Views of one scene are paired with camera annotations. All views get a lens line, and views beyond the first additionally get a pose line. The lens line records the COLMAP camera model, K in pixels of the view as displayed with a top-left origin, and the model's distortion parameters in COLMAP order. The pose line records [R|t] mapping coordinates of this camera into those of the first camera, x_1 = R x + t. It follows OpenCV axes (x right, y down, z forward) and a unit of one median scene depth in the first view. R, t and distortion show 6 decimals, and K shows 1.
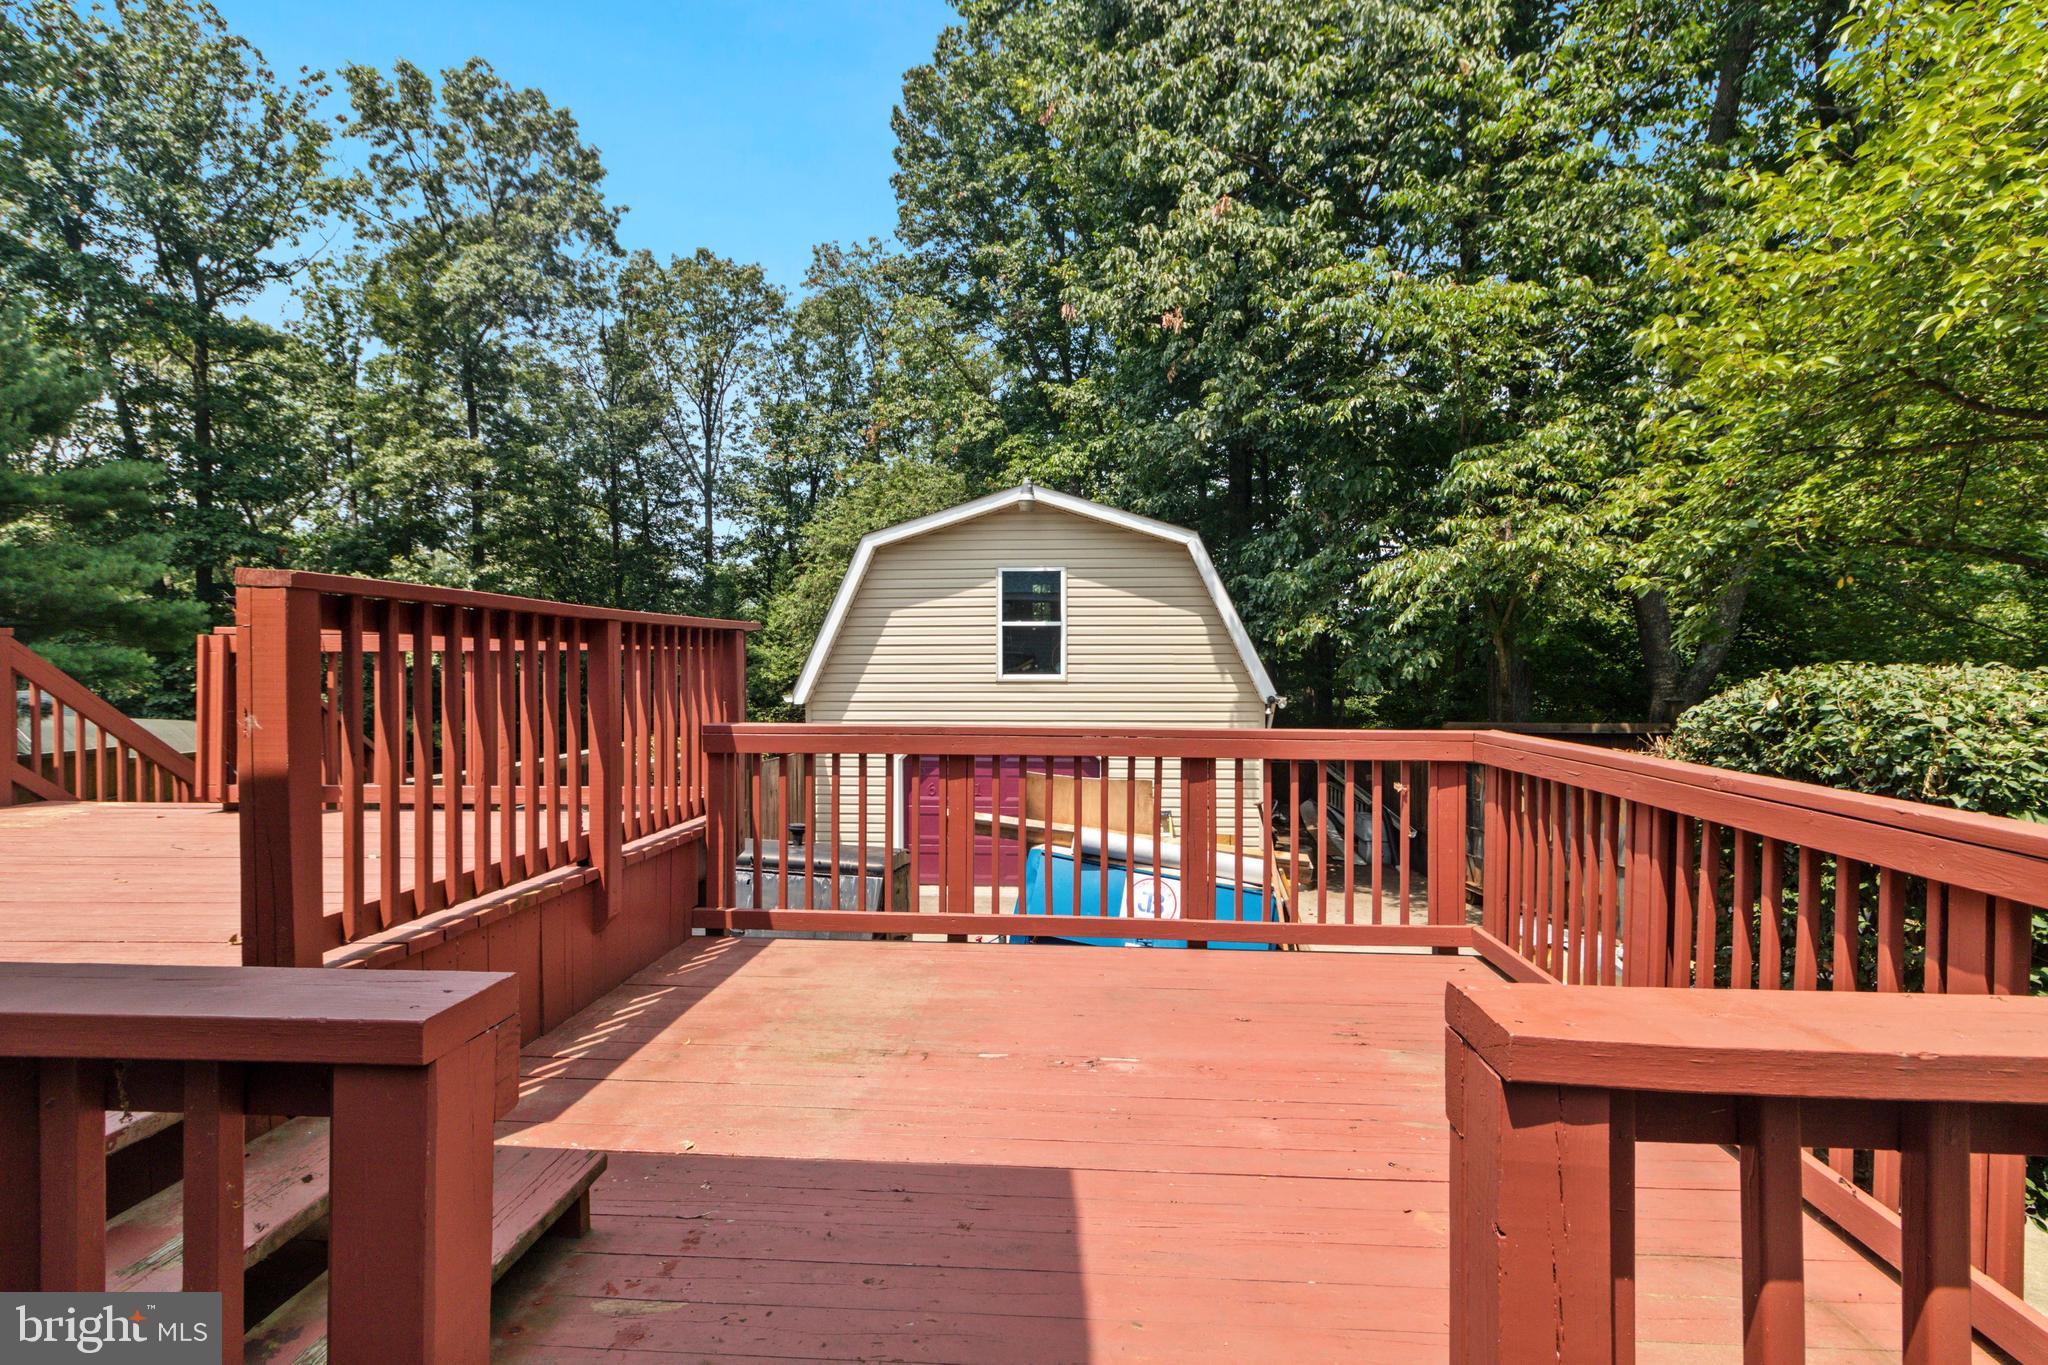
lens RADIAL K [[964.4, 0, 1041.7], [0, 964.4, 674.2], [0, 0, 1]] dist [0.000587, 0.000014]
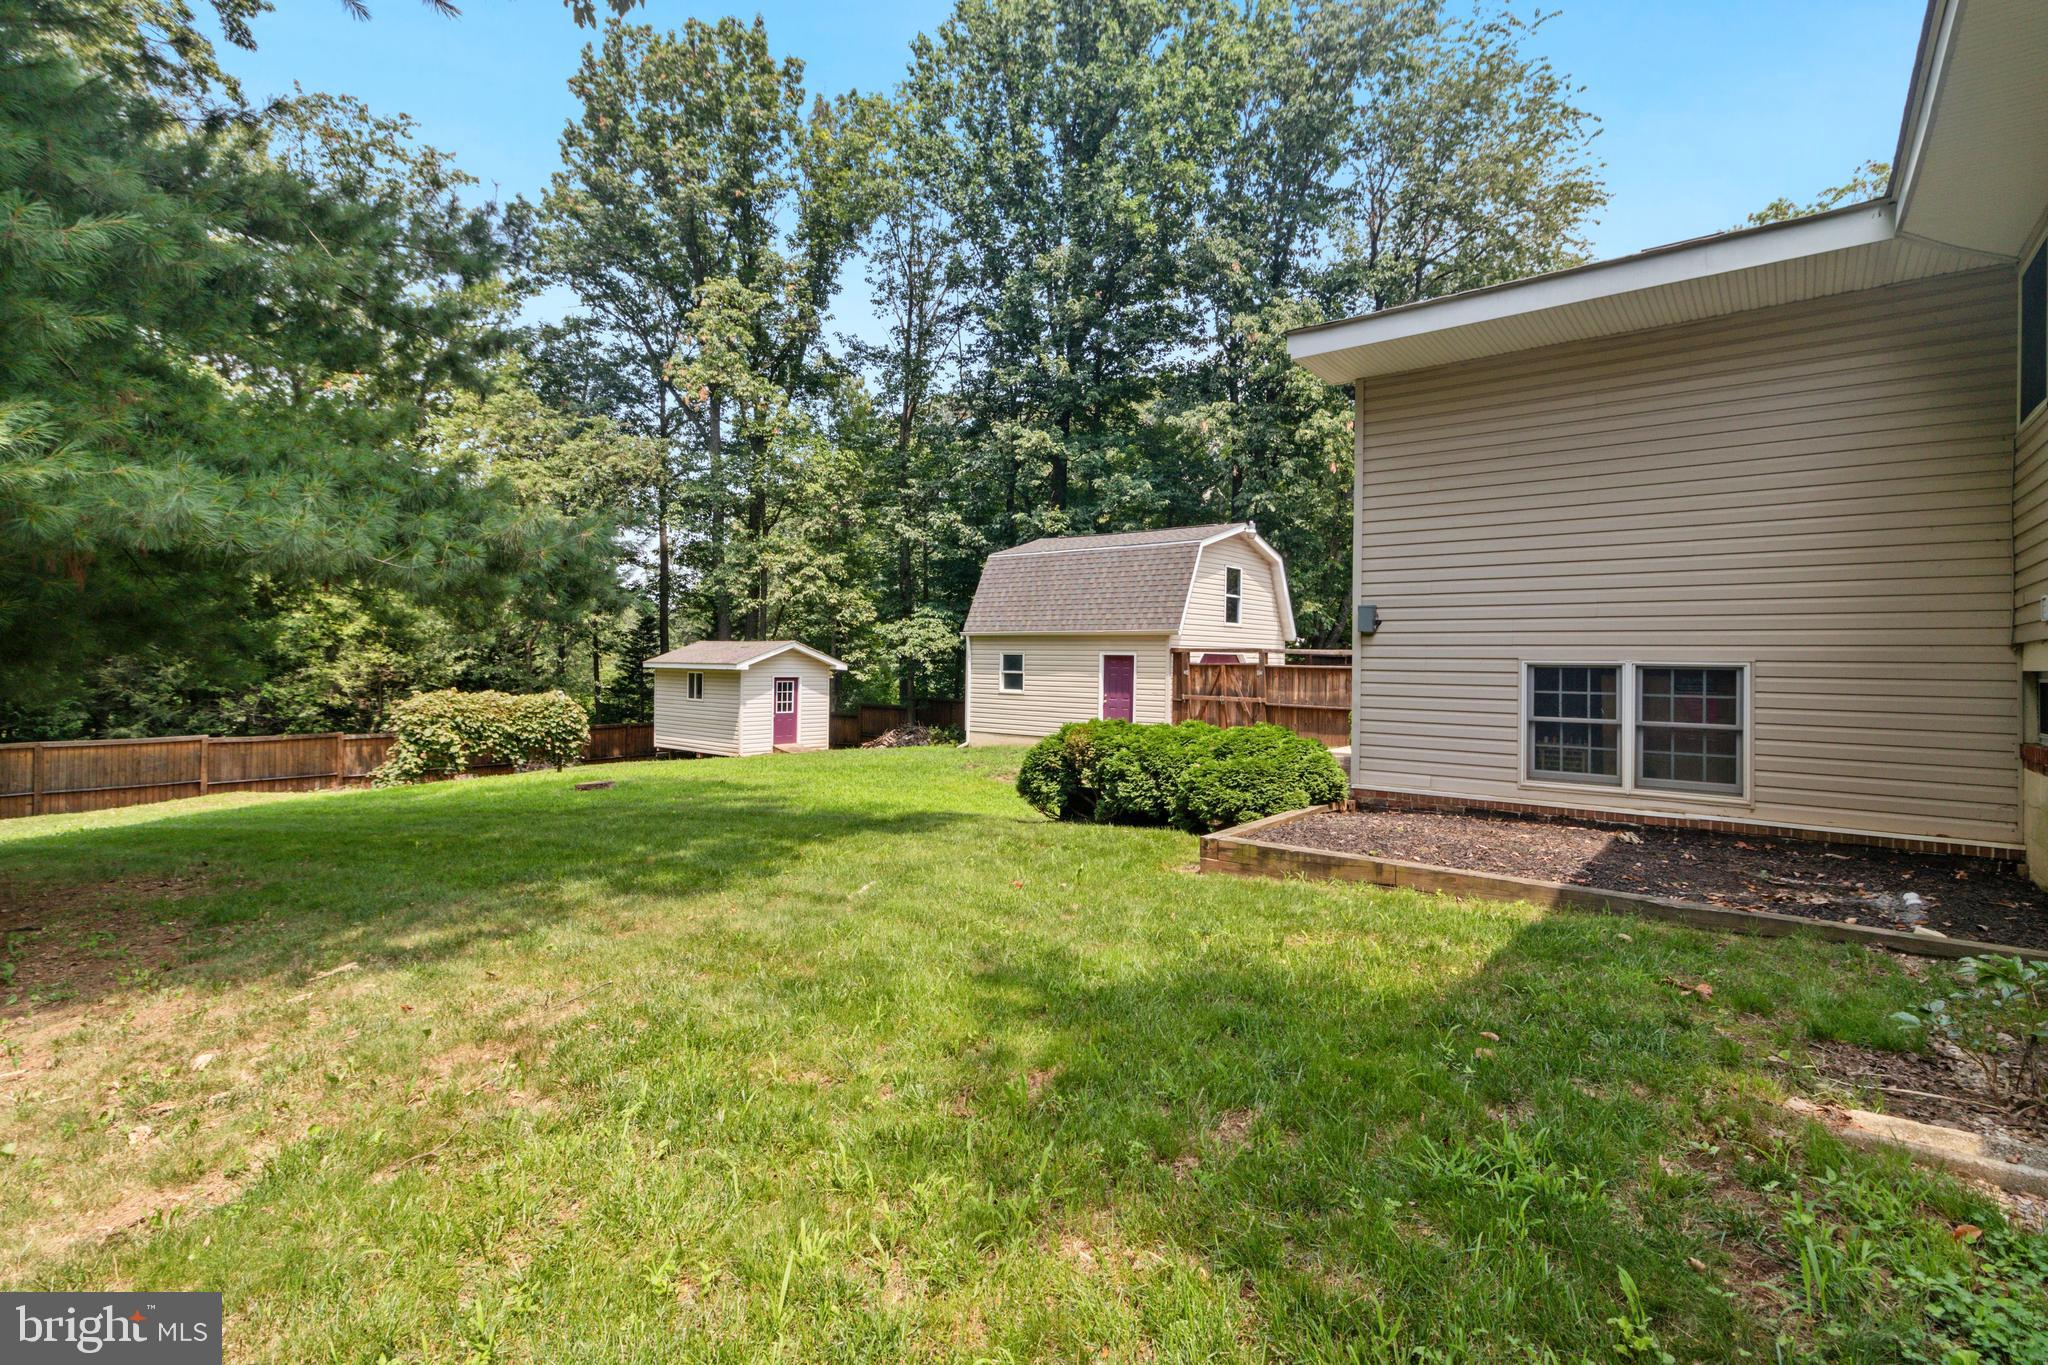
lens RADIAL K [[941.9, 0, 1036.0], [0, 941.9, 652.5], [0, 0, 1]] dist [0.000212, 0.000202]
pose [[0.573217, 0.016256, 0.819243, -0.649004], [-0.005824, 0.999859, -0.015765, 0.032679], [-0.819383, 0.004266, 0.573230, 0.094725]]
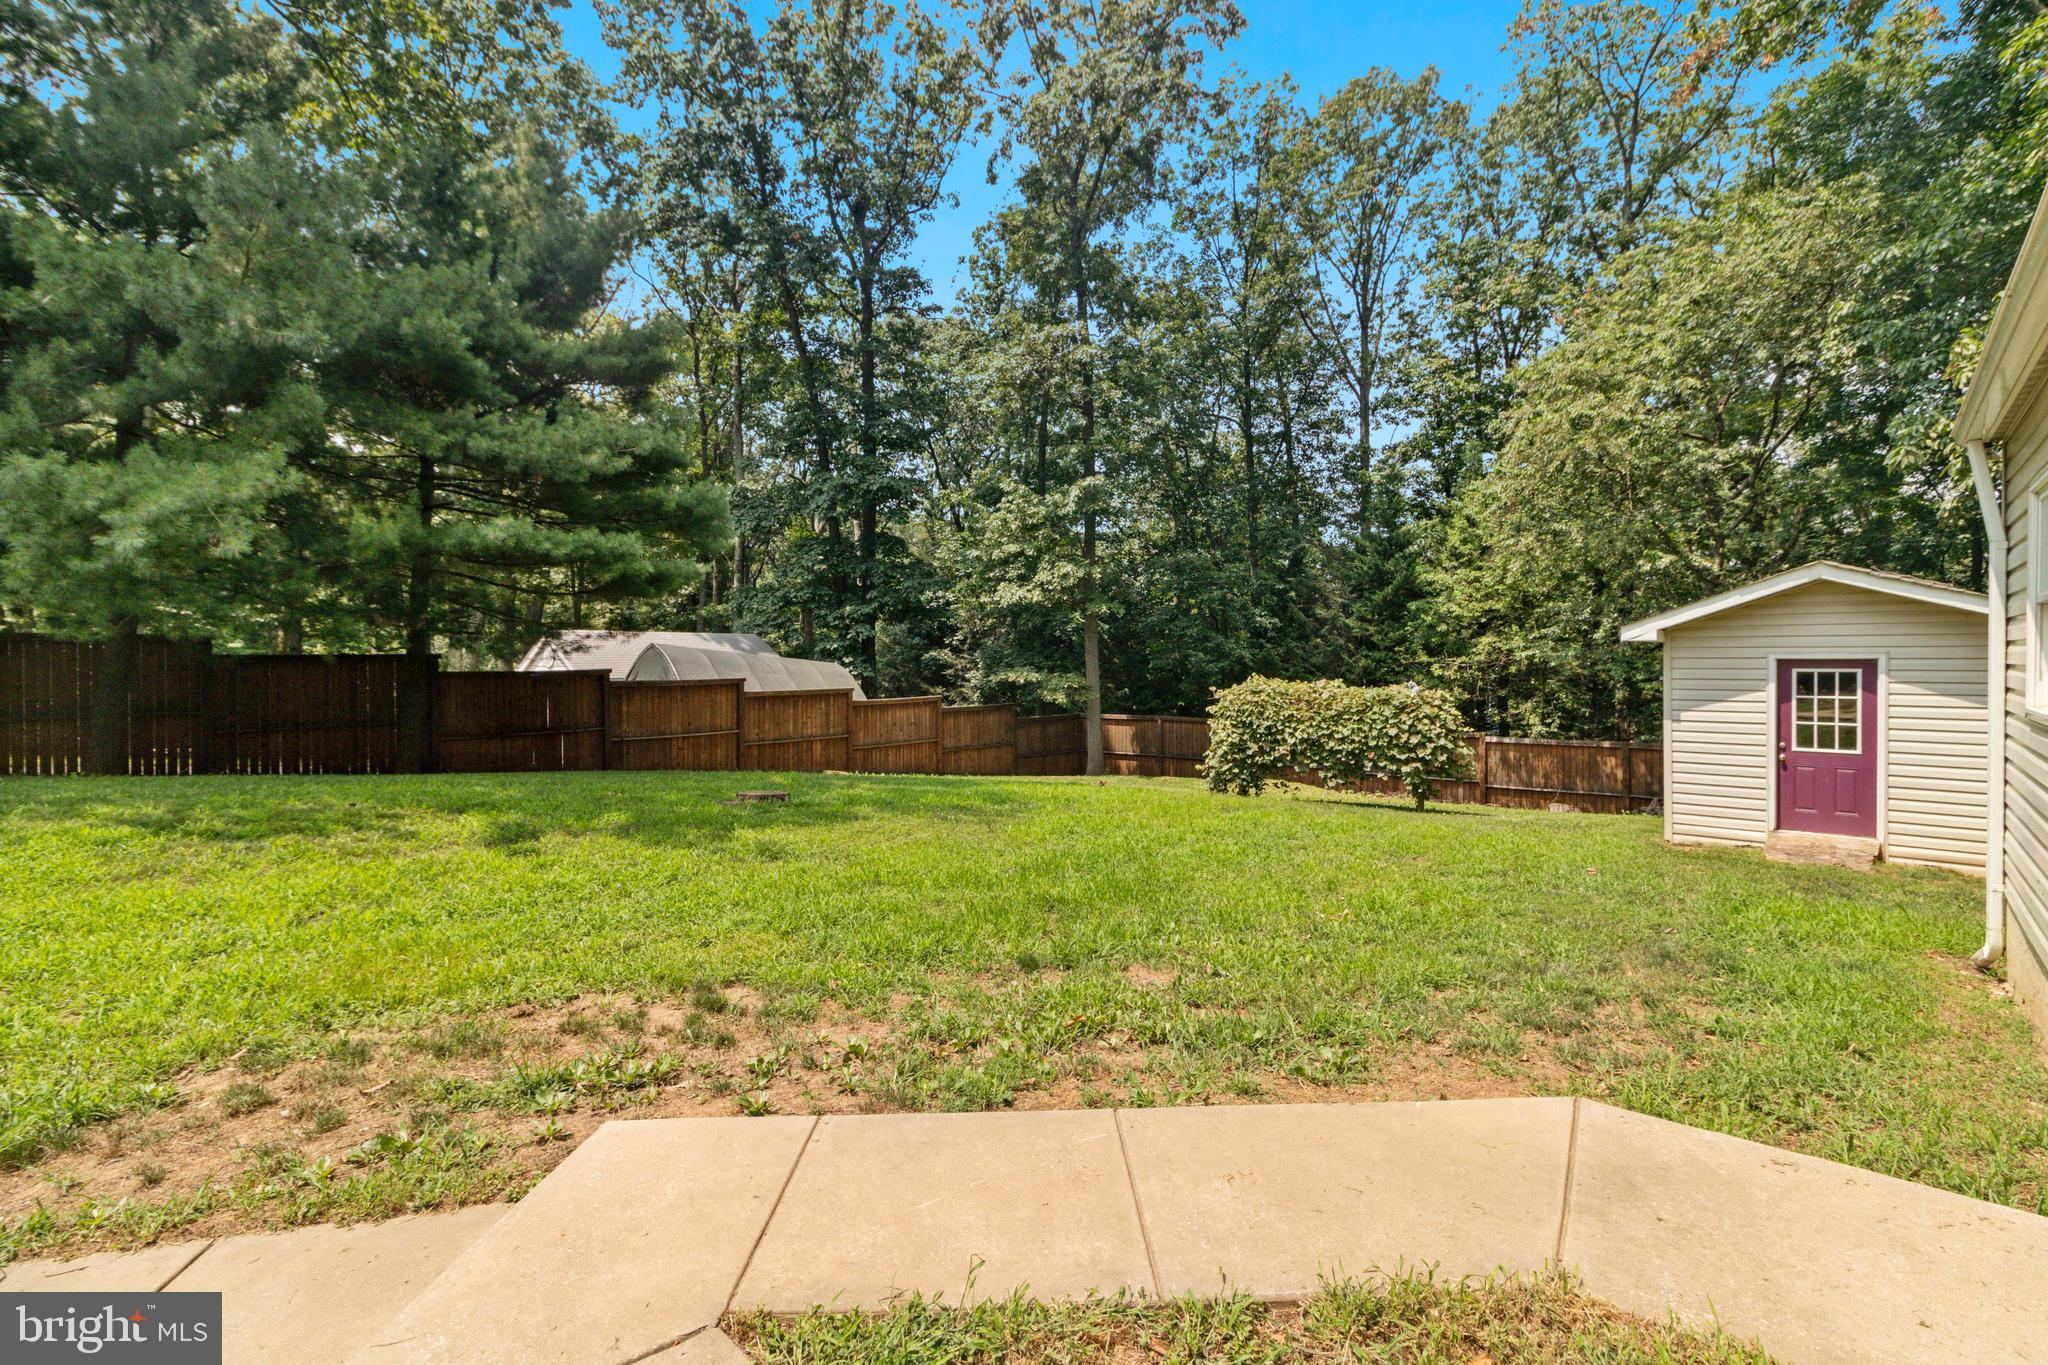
lens RADIAL K [[942.6, 0, 1037.3], [0, 942.6, 669.7], [0, 0, 1]] dist [0.000025, 0.000034]
pose [[0.783610, 0.004903, -0.621234, -0.111297], [-0.003814, 0.999988, 0.003081, 0.046381], [0.621241, -0.000045, 0.783619, 0.338770]]
